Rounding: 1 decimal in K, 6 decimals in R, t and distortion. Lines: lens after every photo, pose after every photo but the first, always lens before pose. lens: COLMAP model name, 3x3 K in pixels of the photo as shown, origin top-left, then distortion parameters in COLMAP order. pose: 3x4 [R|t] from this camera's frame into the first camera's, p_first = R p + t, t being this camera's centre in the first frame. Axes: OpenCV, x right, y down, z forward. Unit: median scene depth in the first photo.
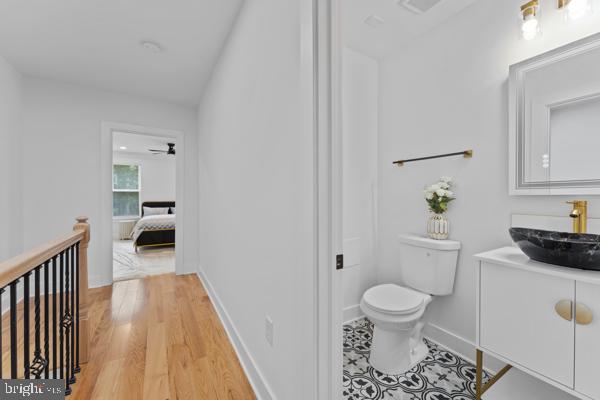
lens RADIAL K [[239.8, 0, 300.2], [0, 239.8, 197.7], [0, 0, 1]] dist [-0.000362, -0.000654]
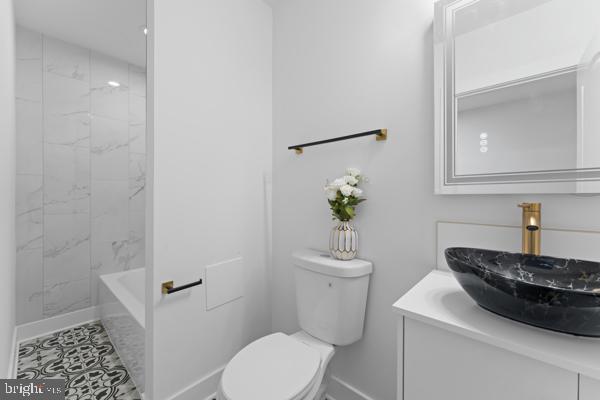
lens RADIAL K [[239.8, 0, 301.1], [0, 239.8, 198.0], [0, 0, 1]] dist [-0.000362, -0.000654]
pose [[0.954369, -0.000578, 0.298629, 0.263423], [0.000402, 1.000000, 0.000650, -0.000974], [-0.298630, -0.000500, 0.954369, 0.397494]]
